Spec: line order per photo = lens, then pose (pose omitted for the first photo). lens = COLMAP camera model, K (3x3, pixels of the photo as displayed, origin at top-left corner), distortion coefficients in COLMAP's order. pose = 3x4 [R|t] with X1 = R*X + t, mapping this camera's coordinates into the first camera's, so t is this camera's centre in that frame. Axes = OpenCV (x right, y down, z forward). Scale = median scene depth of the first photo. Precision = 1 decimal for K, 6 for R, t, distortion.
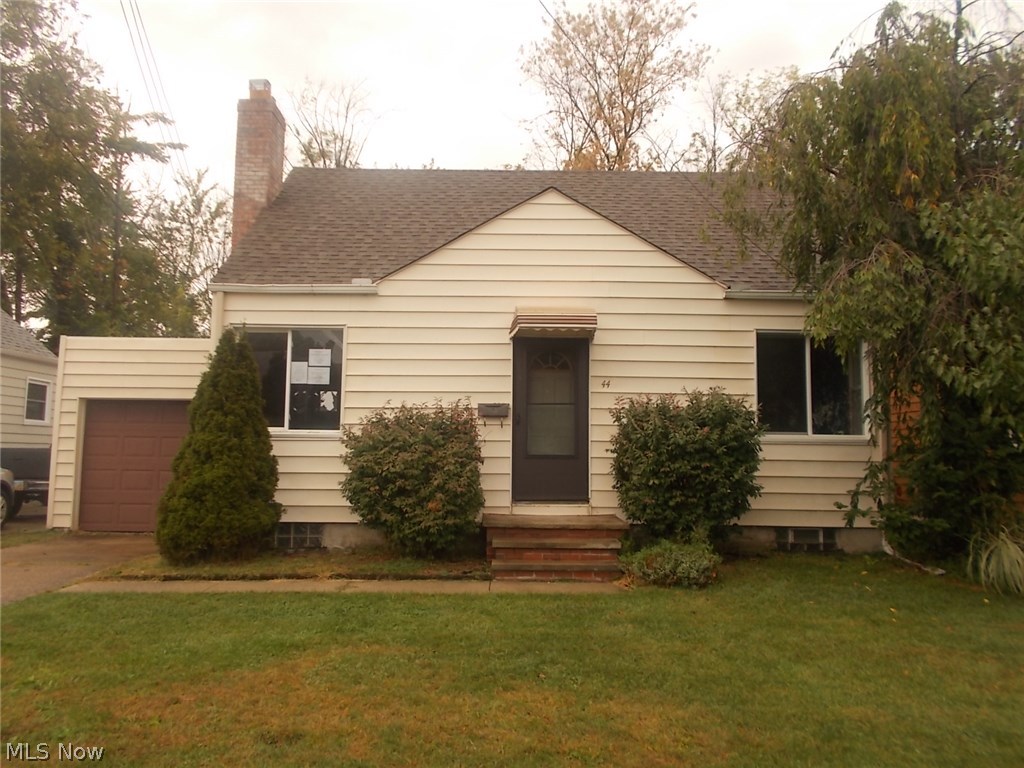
lens RADIAL K [[770.1, 0, 505.5], [0, 770.1, 384.5], [0, 0, 1]] dist [0.001049, 0.006528]
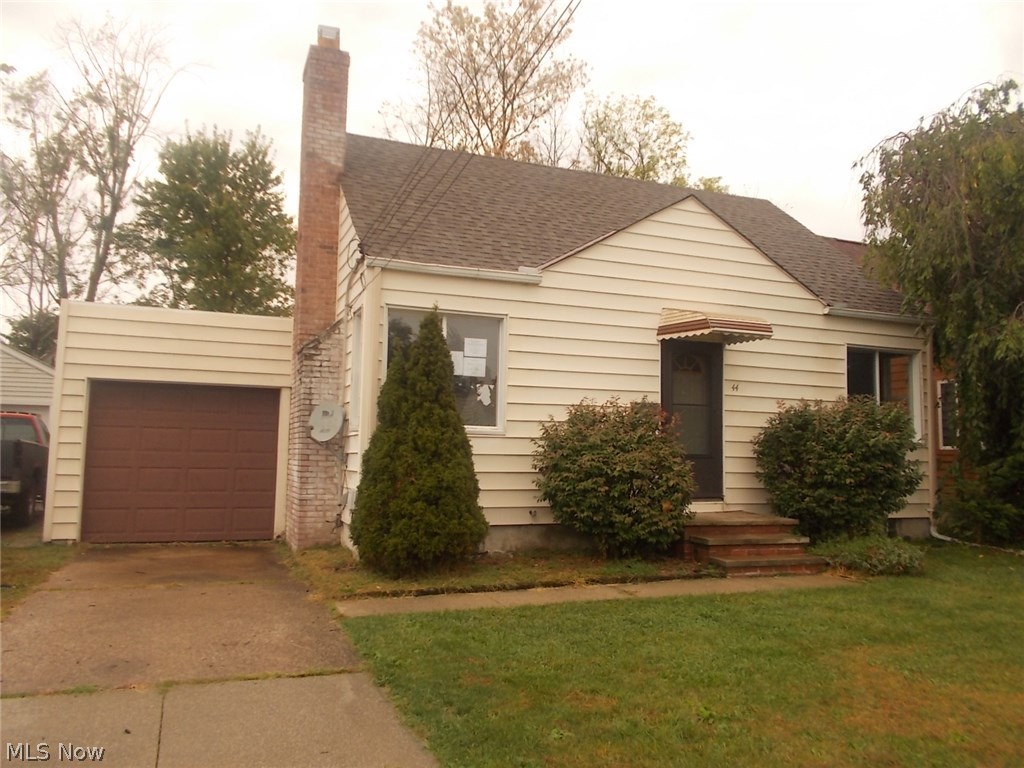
lens RADIAL K [[770.1, 0, 505.5], [0, 770.1, 384.5], [0, 0, 1]] dist [0.001049, 0.006528]
pose [[0.936548, 0.037907, 0.348484, -0.534005], [-0.040918, 0.999162, 0.001281, 0.006645], [-0.348143, -0.015459, 0.937314, 0.118284]]
